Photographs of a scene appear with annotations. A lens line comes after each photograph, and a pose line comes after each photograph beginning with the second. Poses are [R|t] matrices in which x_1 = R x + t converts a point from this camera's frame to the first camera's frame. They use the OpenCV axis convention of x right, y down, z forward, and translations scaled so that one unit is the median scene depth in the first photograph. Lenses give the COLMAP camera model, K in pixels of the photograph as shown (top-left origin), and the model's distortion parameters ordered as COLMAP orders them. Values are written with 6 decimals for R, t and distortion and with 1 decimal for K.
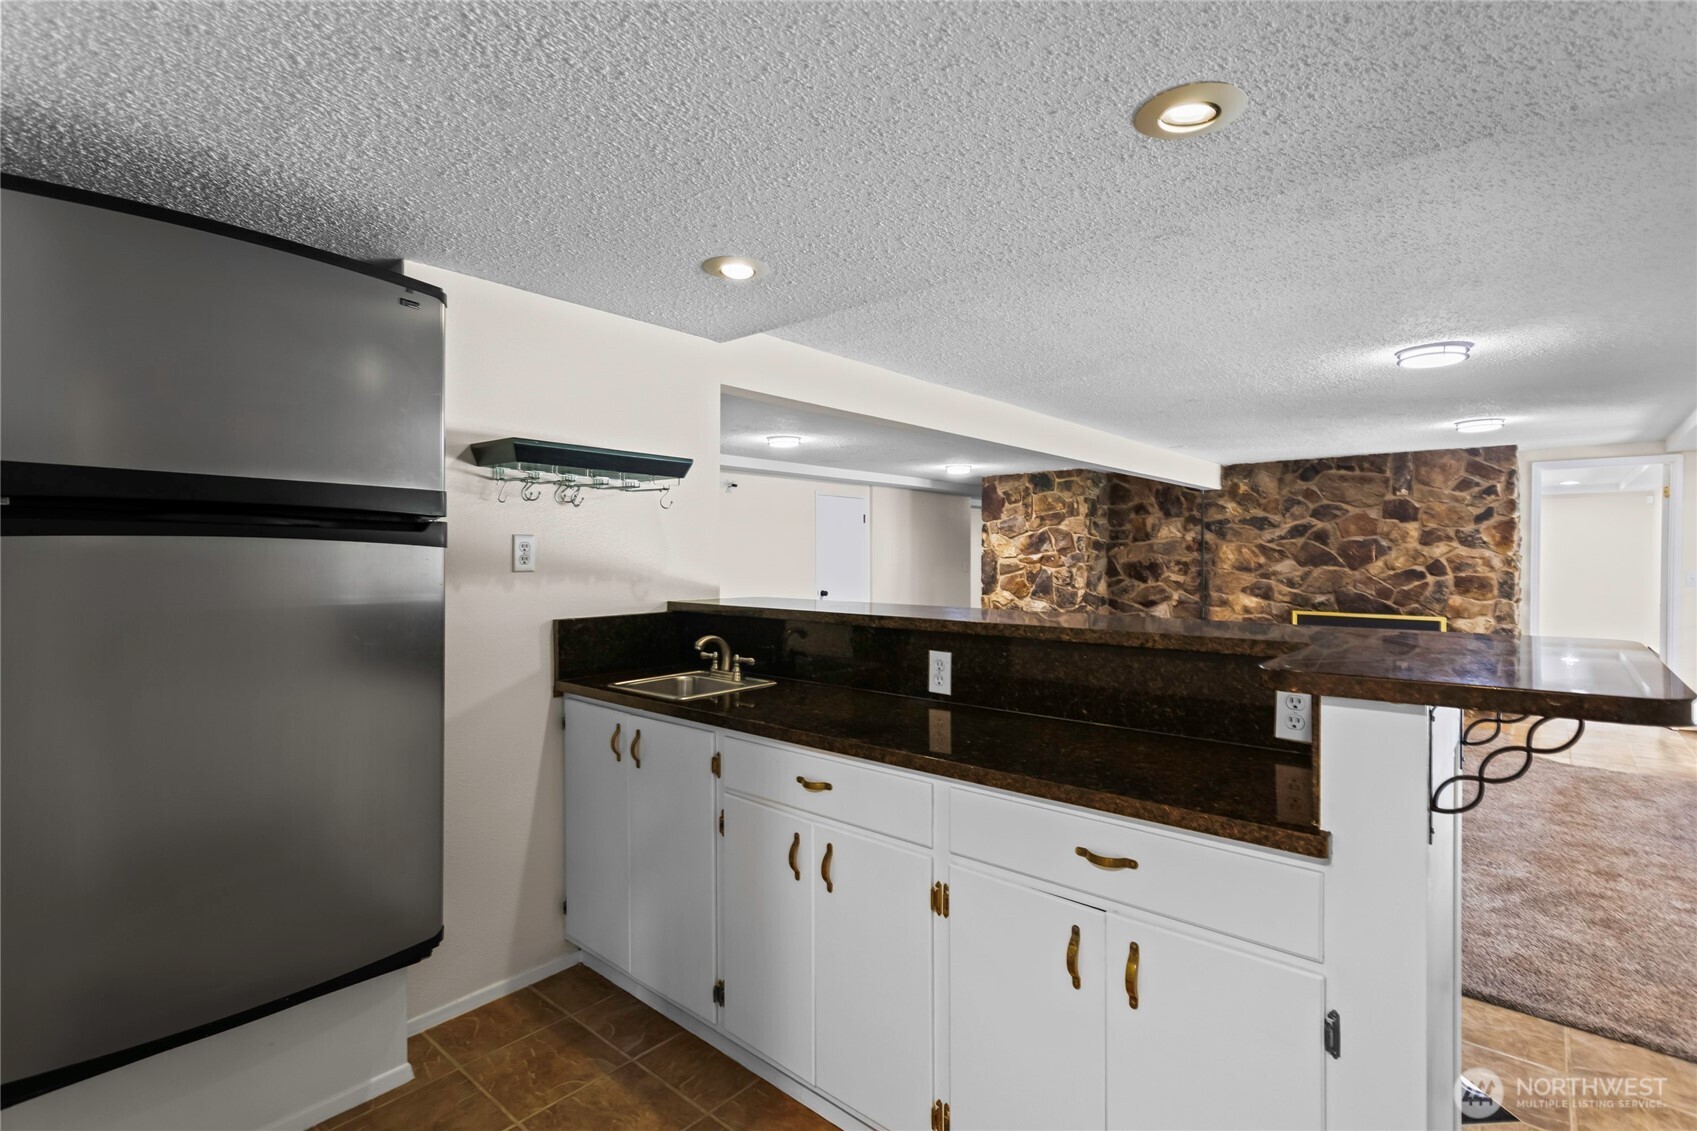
lens RADIAL K [[804.2, 0, 846.9], [0, 804.2, 566.3], [0, 0, 1]] dist [0.004280, 0.002852]
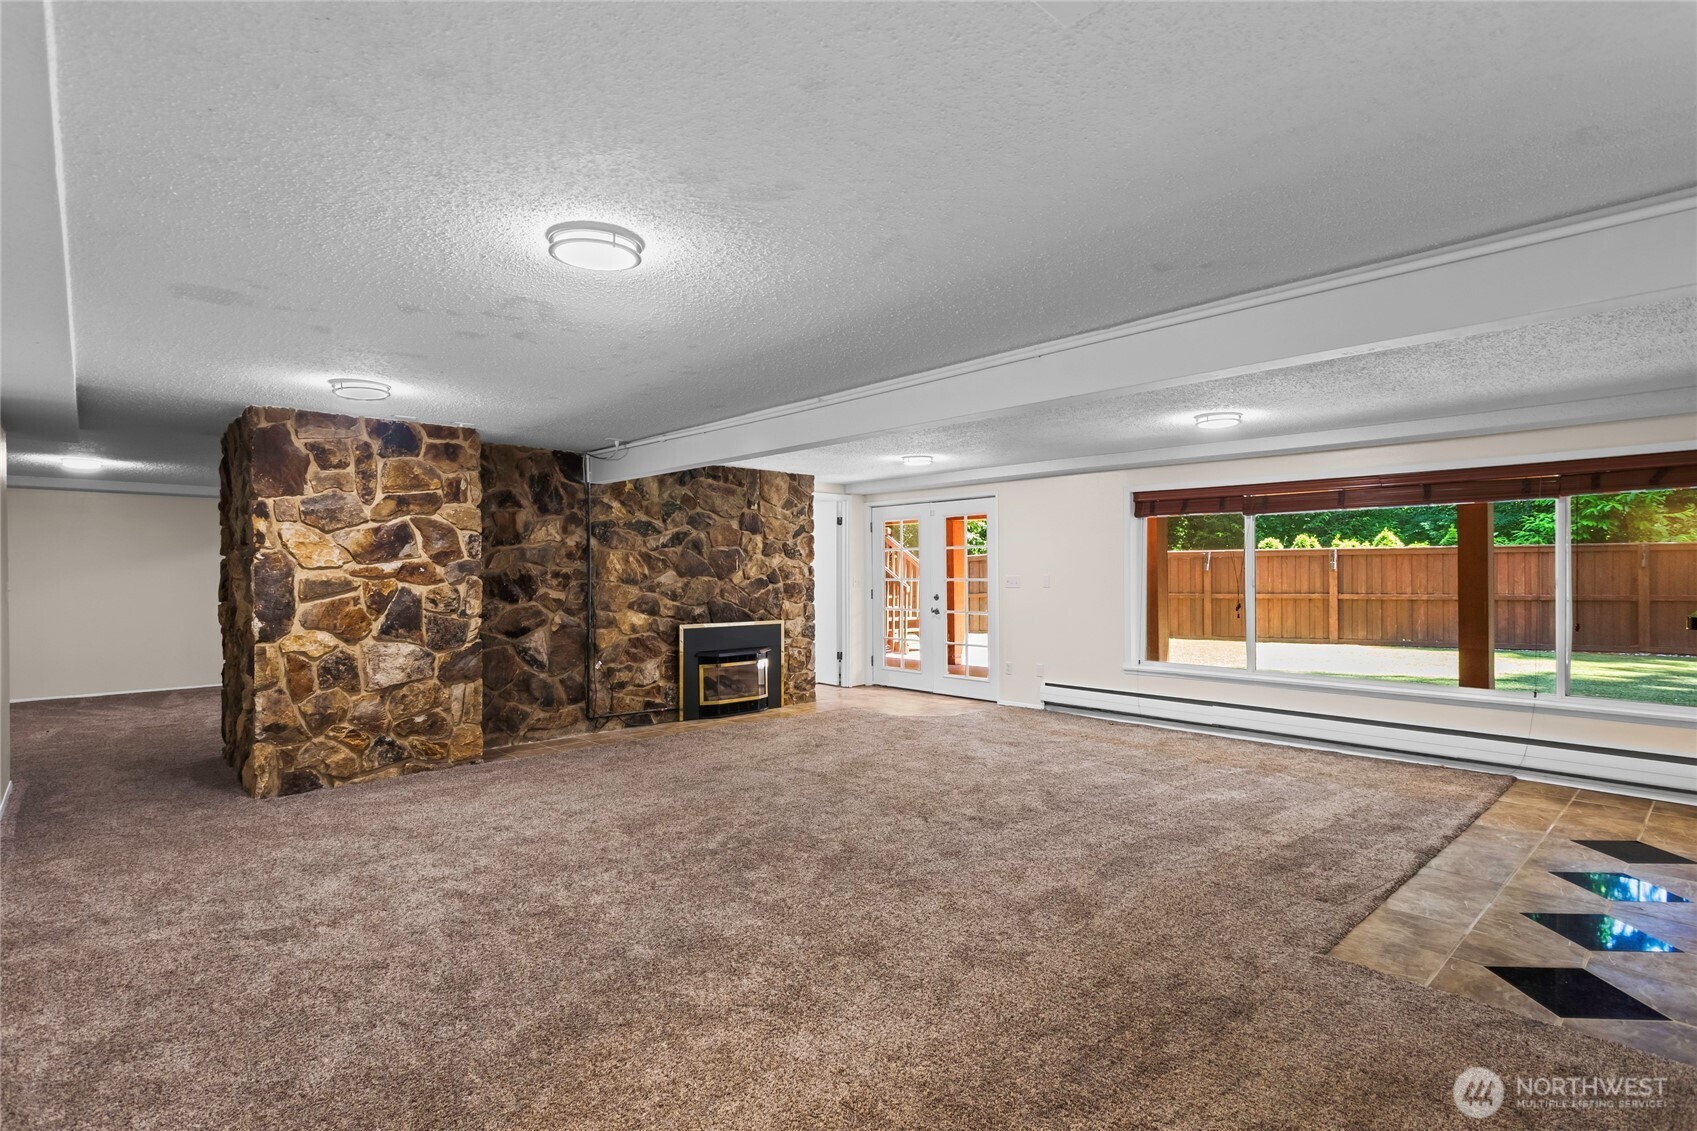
lens RADIAL K [[804.2, 0, 835.2], [0, 804.2, 570.4], [0, 0, 1]] dist [0.004280, 0.002852]
pose [[0.143525, -0.002436, 0.989644, -0.313870], [0.014675, 0.999892, 0.000333, -0.005126], [-0.989538, 0.014475, 0.143545, 0.655219]]
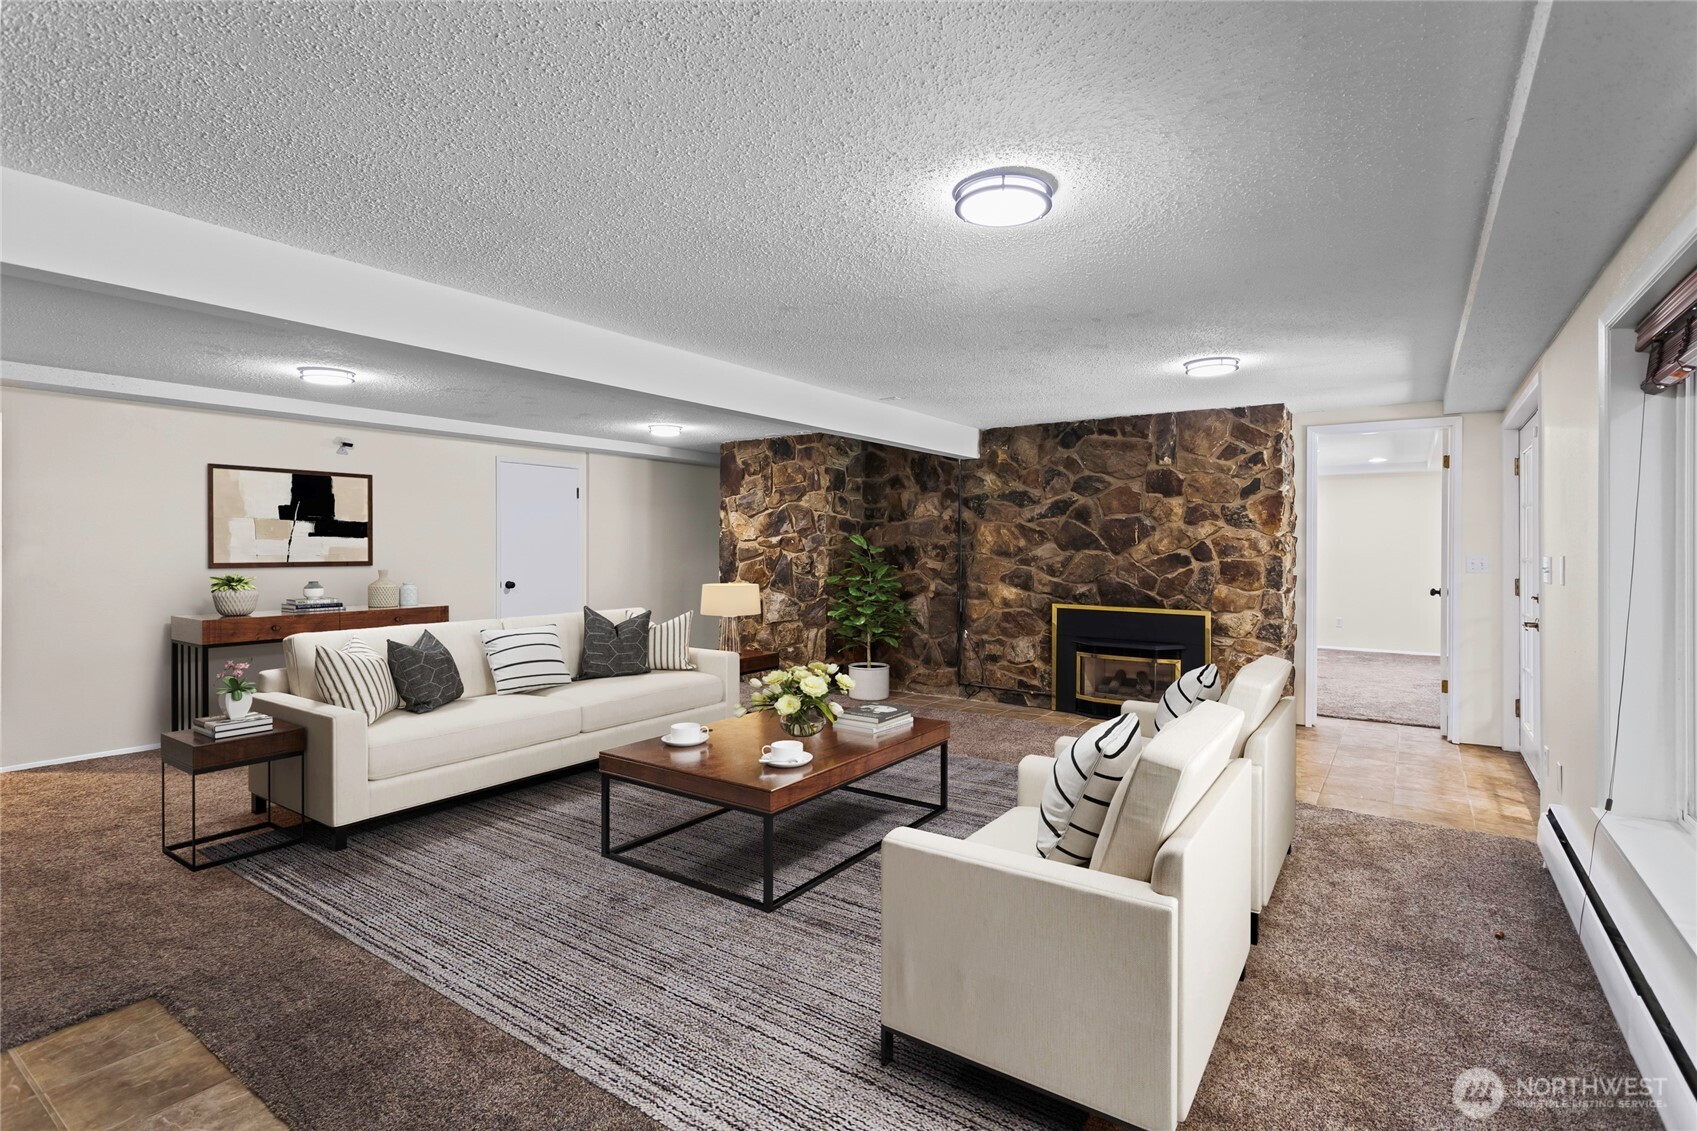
lens RADIAL K [[804.2, 0, 860.6], [0, 804.2, 544.7], [0, 0, 1]] dist [0.004280, 0.002852]
pose [[0.993876, 0.000434, 0.110501, 0.251171], [0.000890, 0.999928, -0.011937, 0.003778], [-0.110498, 0.011962, 0.993804, 0.185595]]
